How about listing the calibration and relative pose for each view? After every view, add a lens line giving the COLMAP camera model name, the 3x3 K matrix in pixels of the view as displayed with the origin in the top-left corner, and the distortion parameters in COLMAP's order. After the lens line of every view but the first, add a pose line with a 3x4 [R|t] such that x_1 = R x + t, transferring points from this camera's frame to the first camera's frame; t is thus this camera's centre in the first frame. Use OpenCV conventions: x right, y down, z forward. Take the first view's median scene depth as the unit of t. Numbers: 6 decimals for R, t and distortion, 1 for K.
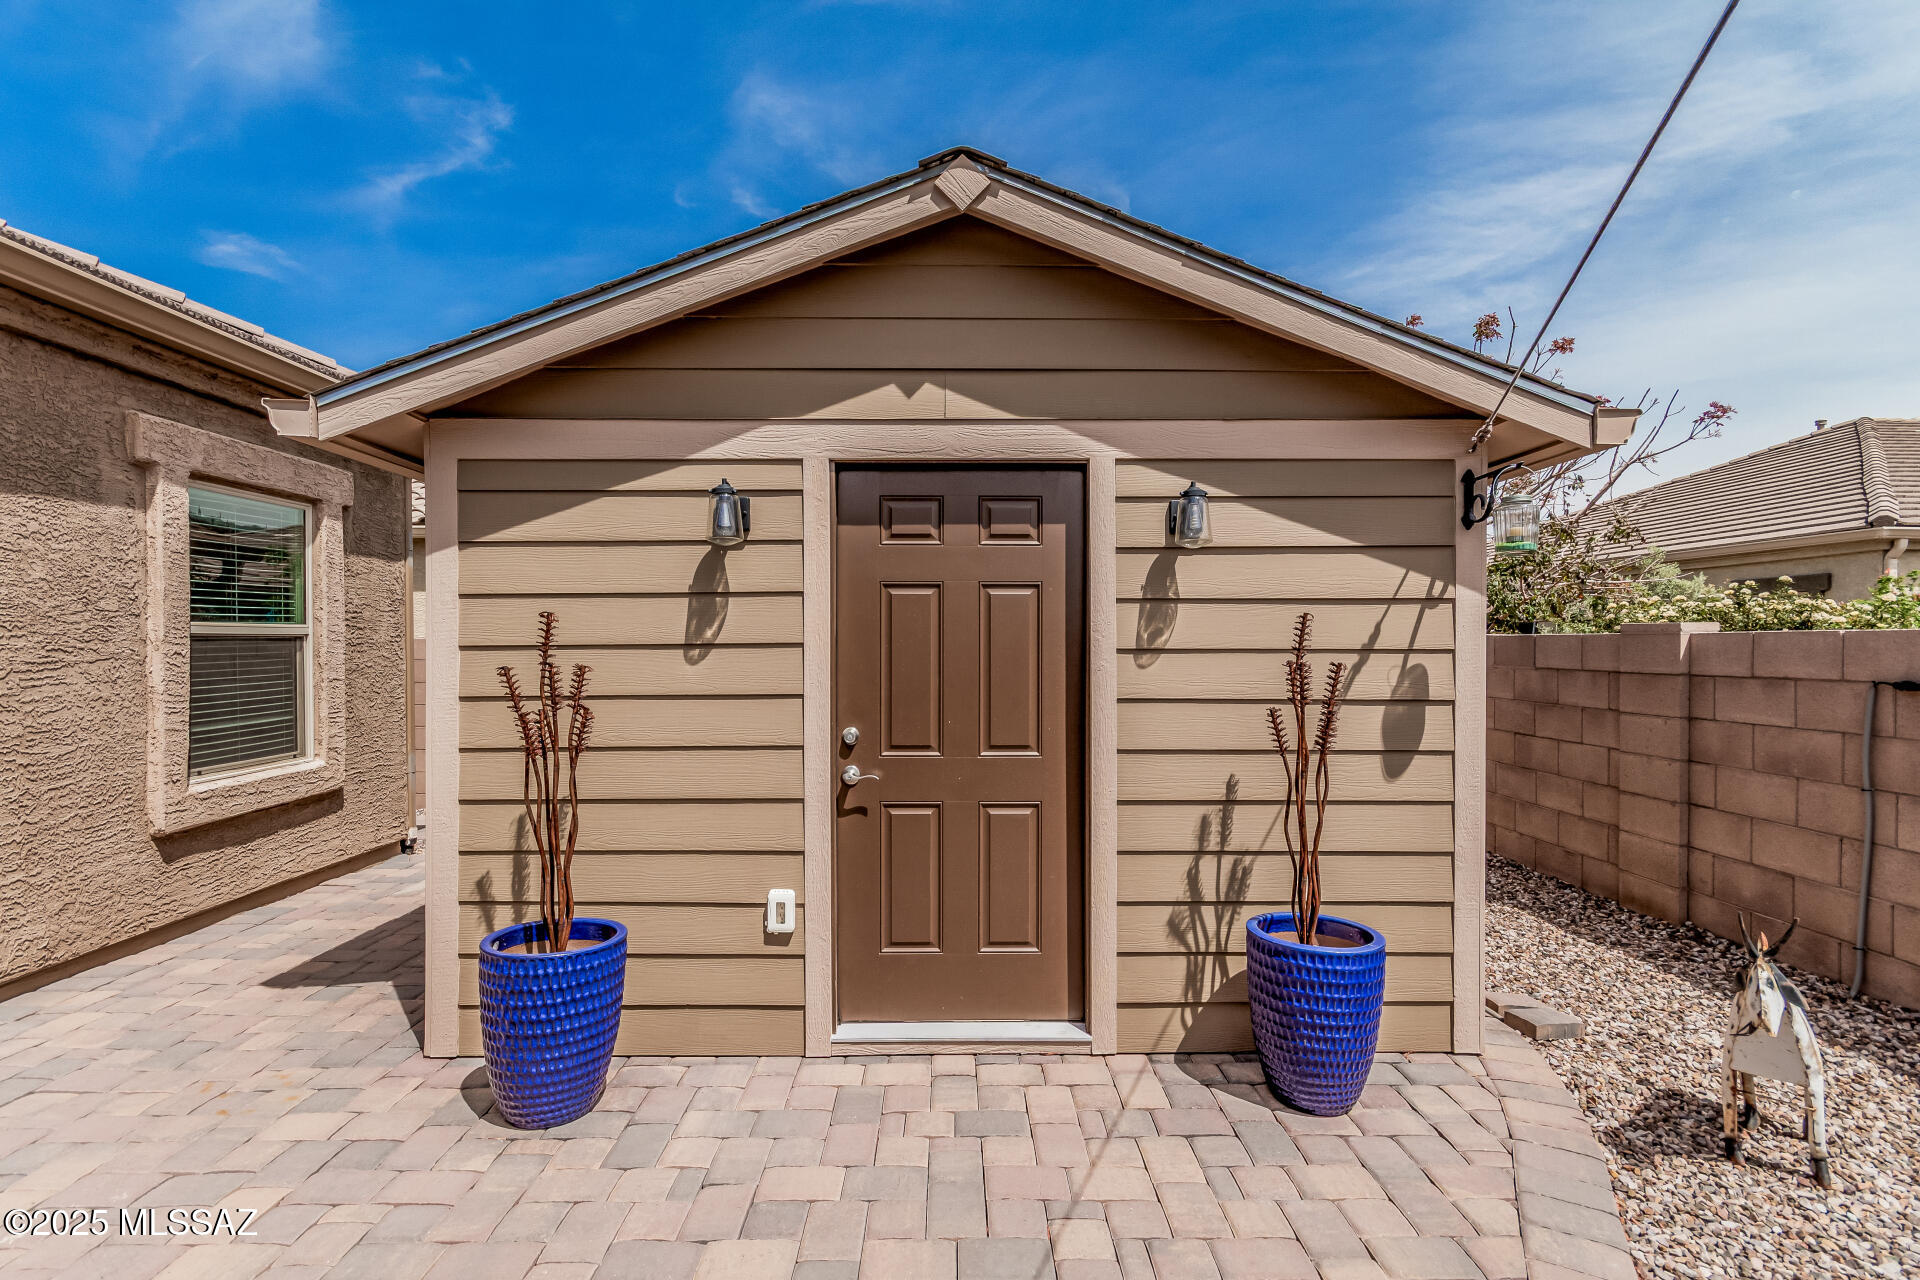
lens RADIAL K [[895.6, 0, 958.6], [0, 895.6, 647.8], [0, 0, 1]] dist [0.001349, 0.001334]
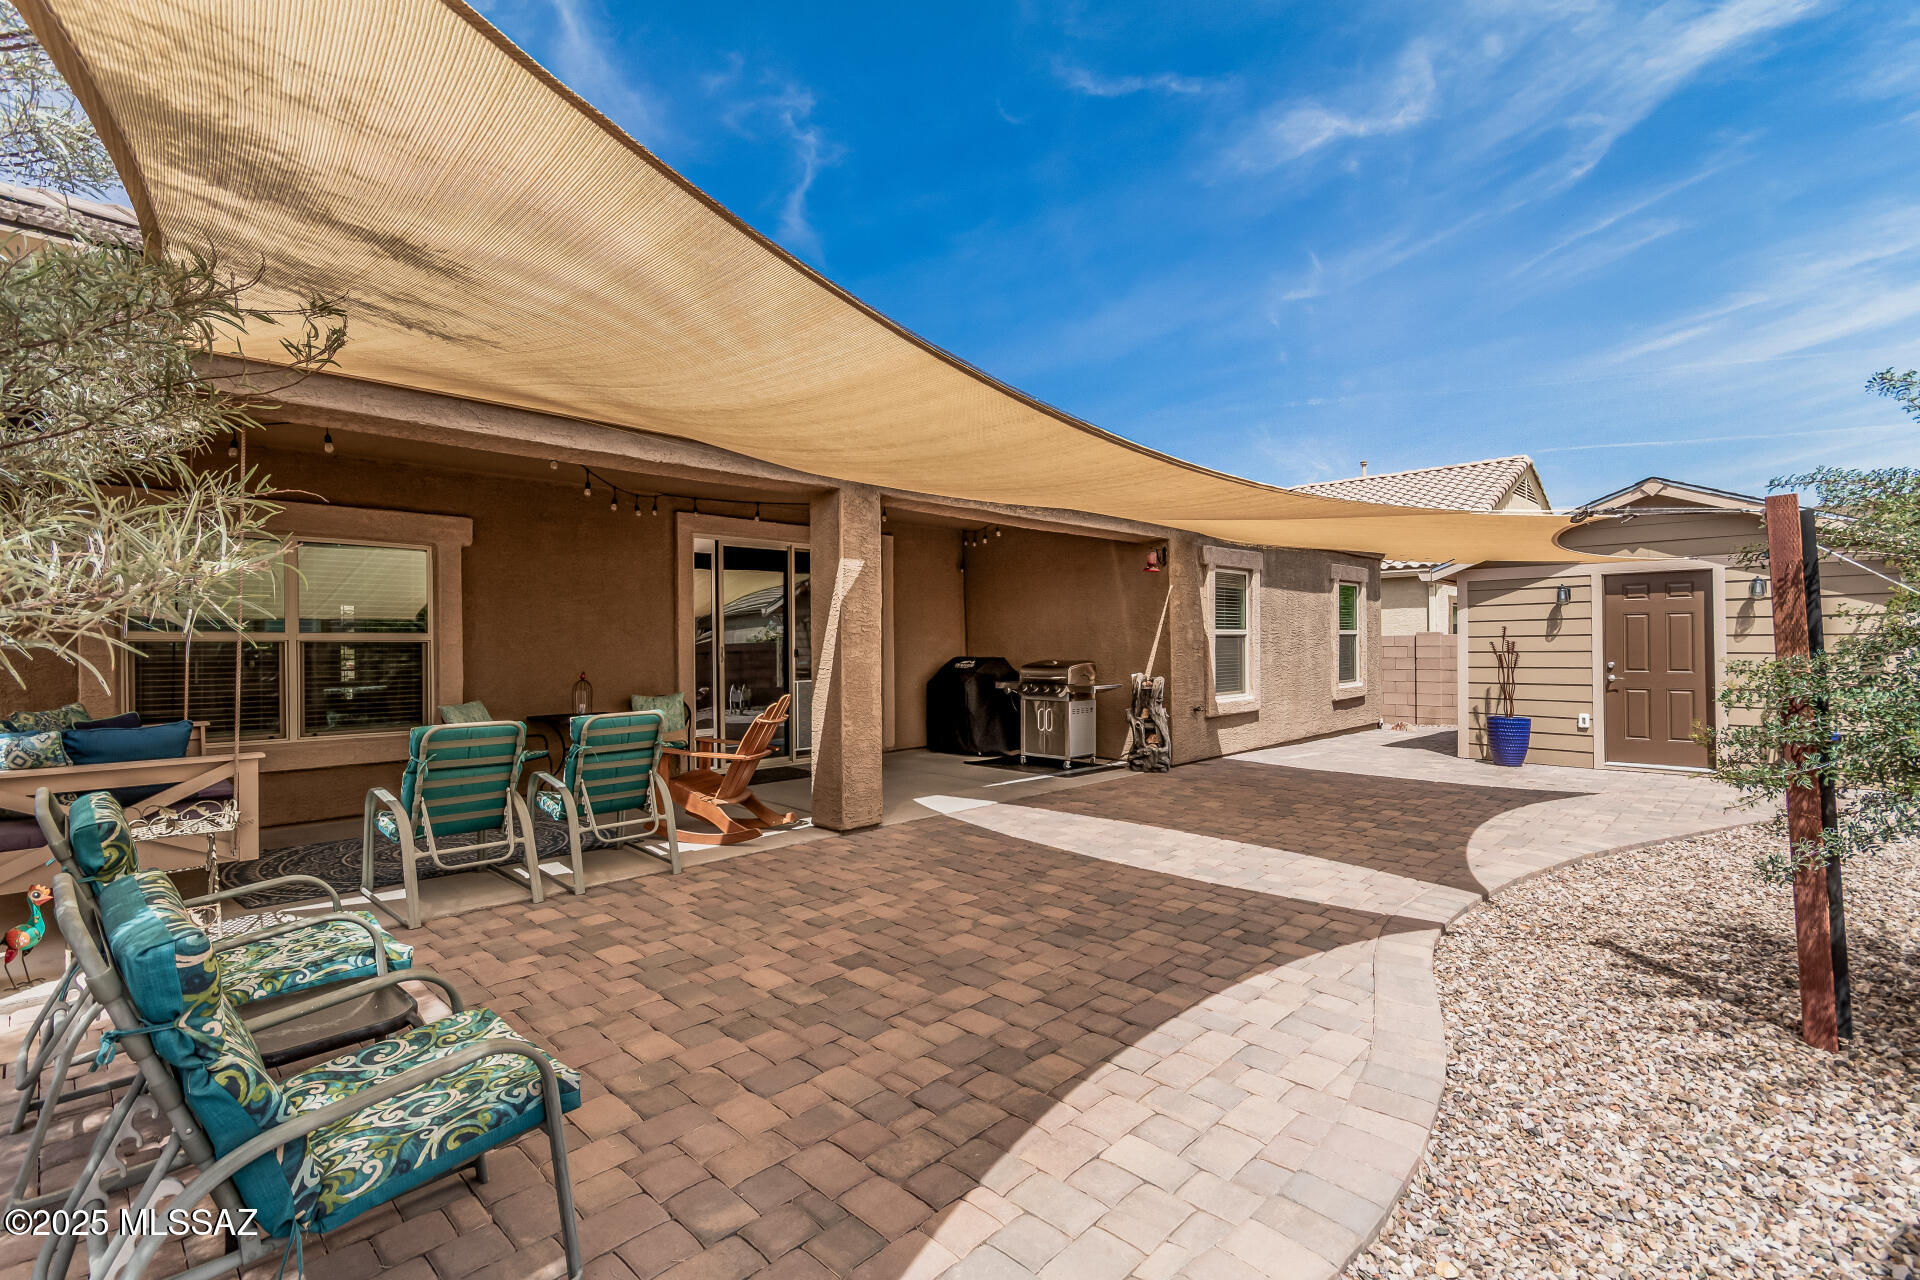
lens RADIAL K [[895.6, 0, 963.3], [0, 895.6, 643.4], [0, 0, 1]] dist [0.001349, 0.001334]
pose [[0.719434, -0.006747, -0.694528, 0.411094], [0.006722, 0.999974, -0.002751, 0.019838], [0.694528, -0.002690, 0.719460, -2.707717]]
